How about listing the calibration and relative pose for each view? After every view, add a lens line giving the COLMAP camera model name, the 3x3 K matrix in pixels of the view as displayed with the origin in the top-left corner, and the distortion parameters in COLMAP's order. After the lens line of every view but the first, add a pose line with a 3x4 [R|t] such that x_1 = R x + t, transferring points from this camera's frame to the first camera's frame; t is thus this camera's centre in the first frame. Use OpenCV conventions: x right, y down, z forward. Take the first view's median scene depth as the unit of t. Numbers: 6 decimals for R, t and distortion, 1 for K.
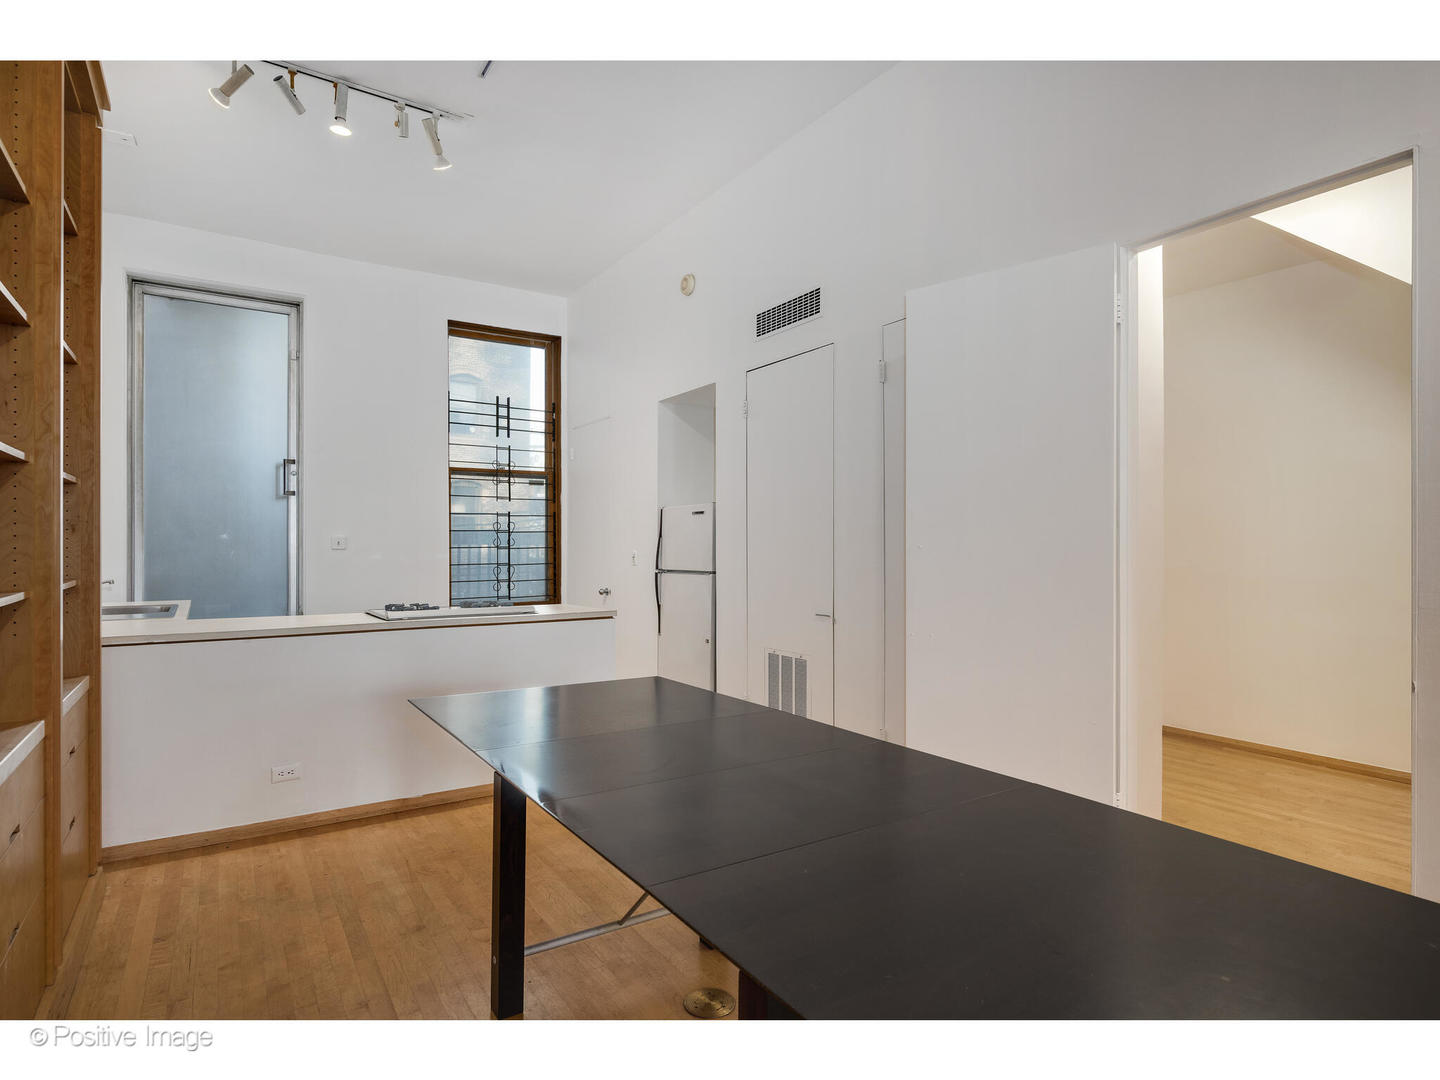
lens RADIAL K [[767.1, 0, 721.8], [0, 767.1, 546.5], [0, 0, 1]] dist [0.000815, -0.000011]
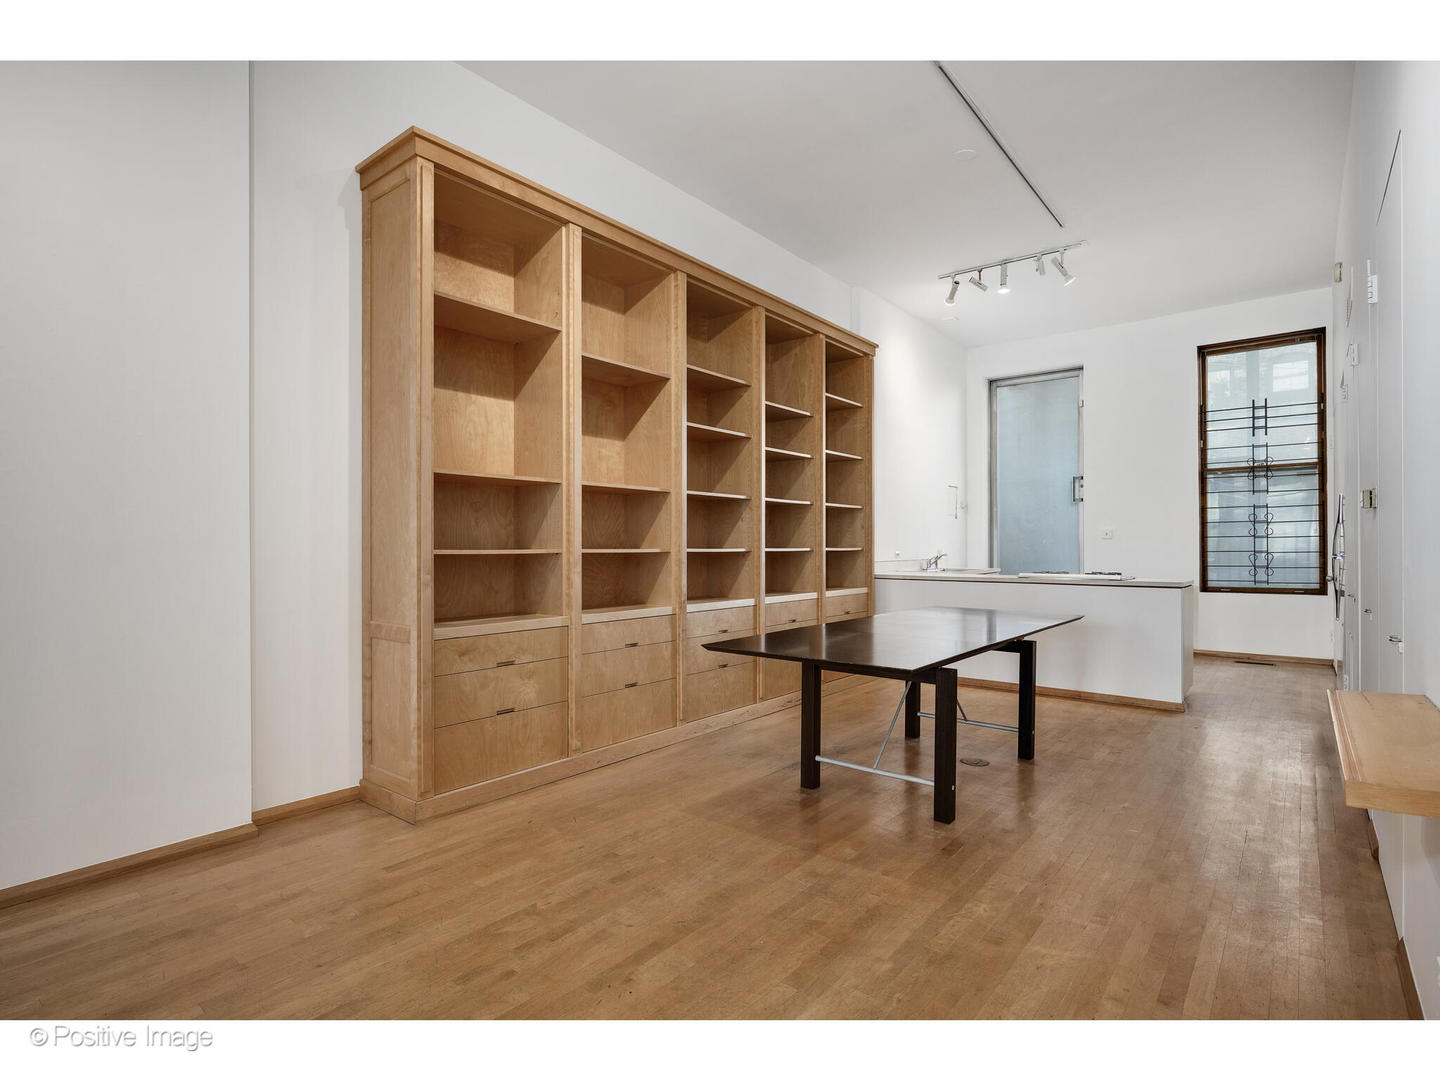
lens RADIAL K [[731.7, 0, 718.1], [0, 731.7, 547.8], [0, 0, 1]] dist [-0.001934, -0.000285]
pose [[0.301516, 0.003131, -0.953456, 0.475762], [0.003076, 0.999986, 0.004256, 0.010477], [0.953456, -0.004216, 0.301502, -0.053072]]
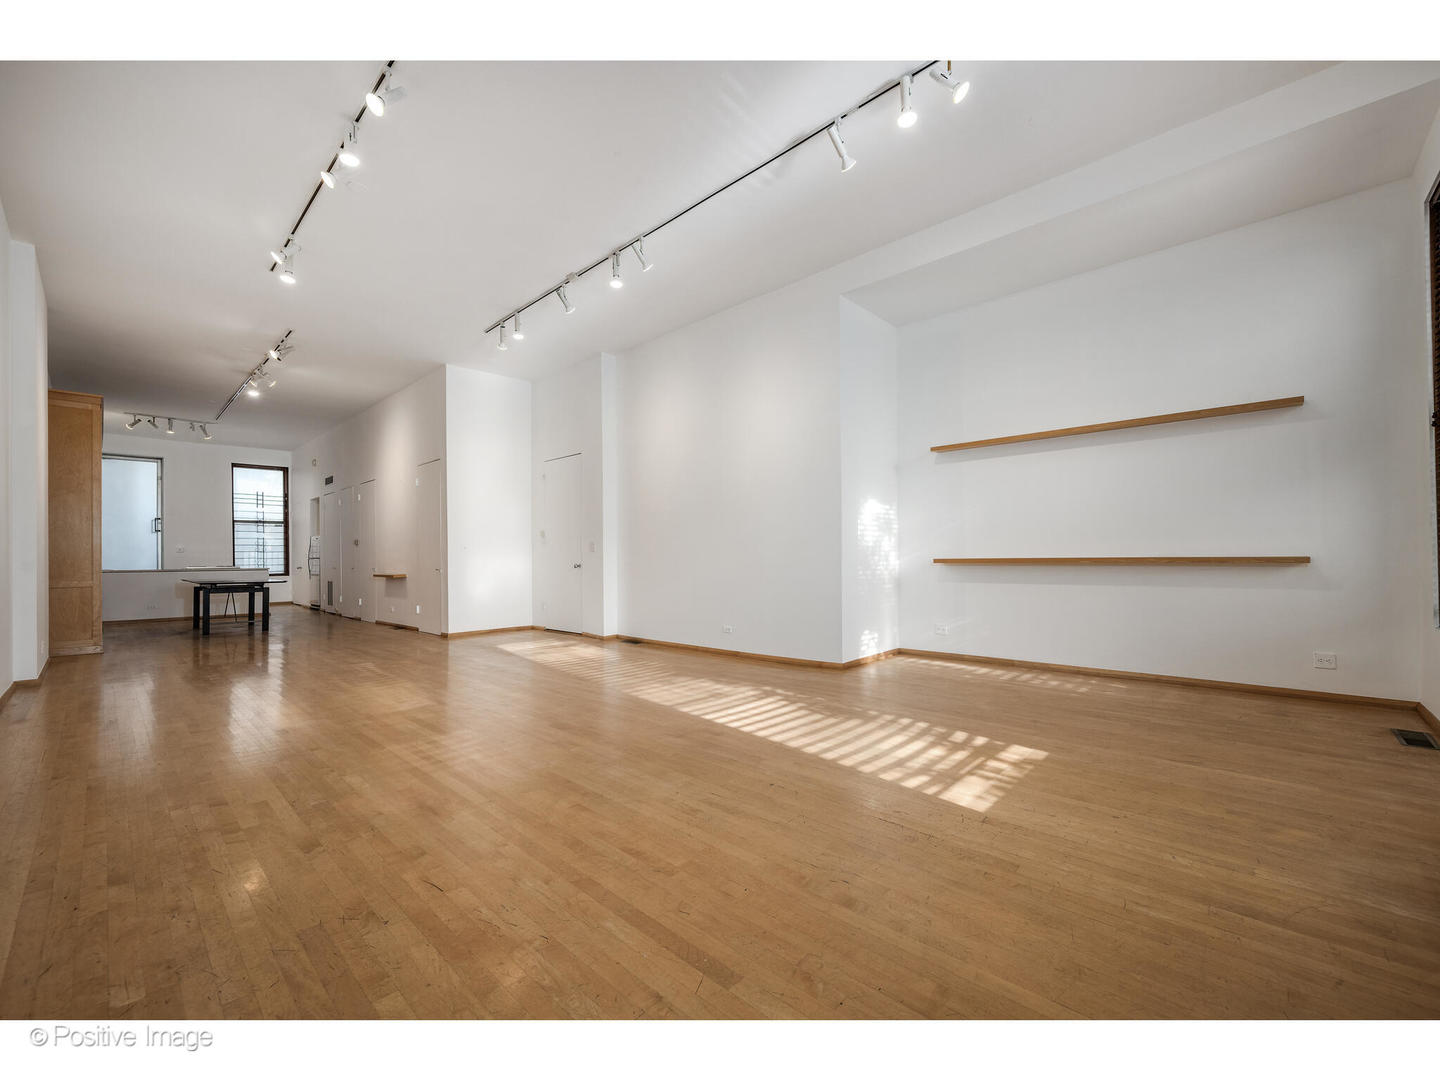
lens RADIAL K [[579.8, 0, 717.9], [0, 579.8, 545.2], [0, 0, 1]] dist [-0.000211, 0.000150]
pose [[0.973316, -0.009390, 0.229277, 0.735026], [0.012785, 0.999829, -0.013327, 0.024237], [-0.229113, 0.015903, 0.973270, -1.186242]]
